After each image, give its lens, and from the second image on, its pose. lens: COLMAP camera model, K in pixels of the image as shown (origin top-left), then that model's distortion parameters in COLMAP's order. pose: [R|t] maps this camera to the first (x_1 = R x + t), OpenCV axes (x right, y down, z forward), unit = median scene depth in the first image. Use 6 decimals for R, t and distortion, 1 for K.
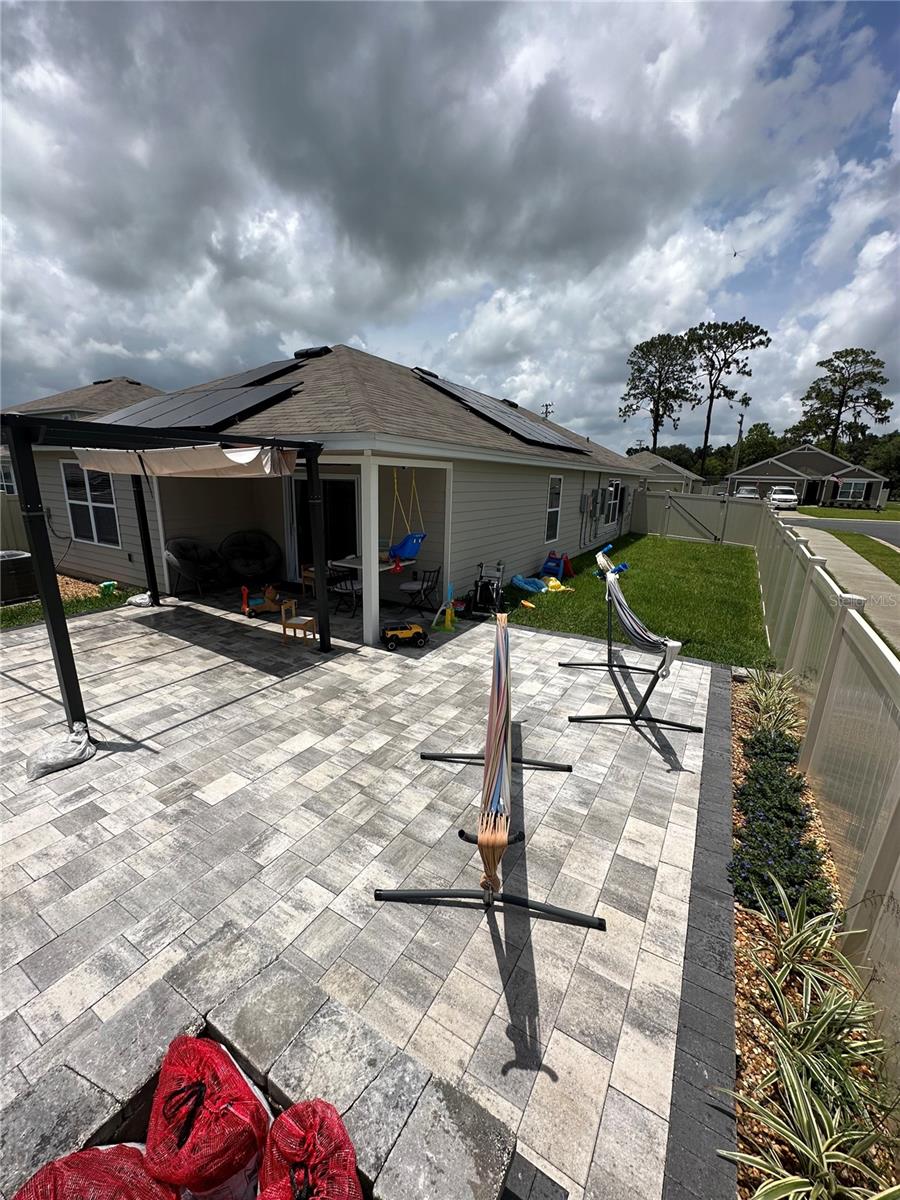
lens RADIAL K [[477.7, 0, 451.5], [0, 477.7, 602.4], [0, 0, 1]] dist [-0.000719, -0.000087]
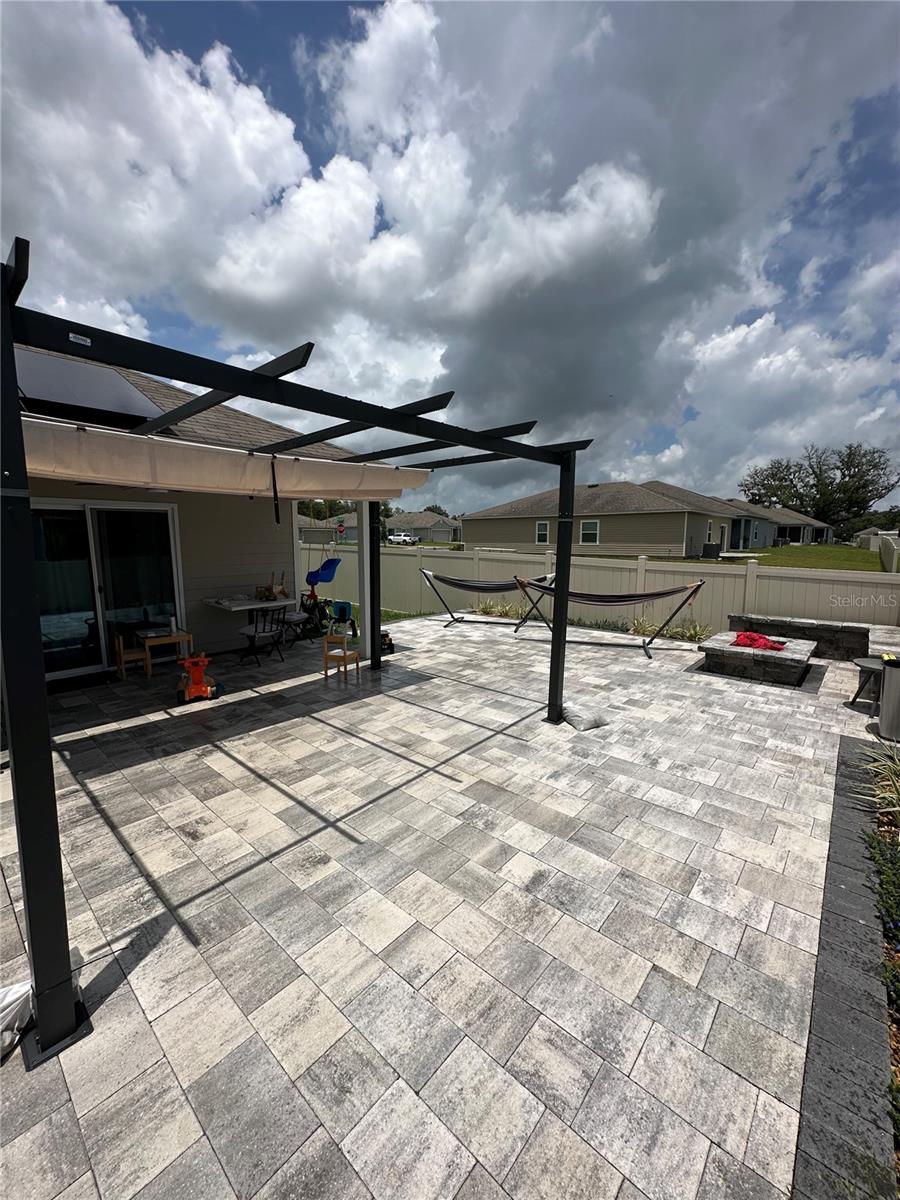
lens RADIAL K [[477.7, 0, 452.3], [0, 477.7, 602.6], [0, 0, 1]] dist [-0.000719, -0.000087]
pose [[0.182550, -0.158069, 0.970407, -1.346351], [0.260560, 0.959480, 0.107273, -0.115003], [-0.948042, 0.233266, 0.216340, 0.655248]]
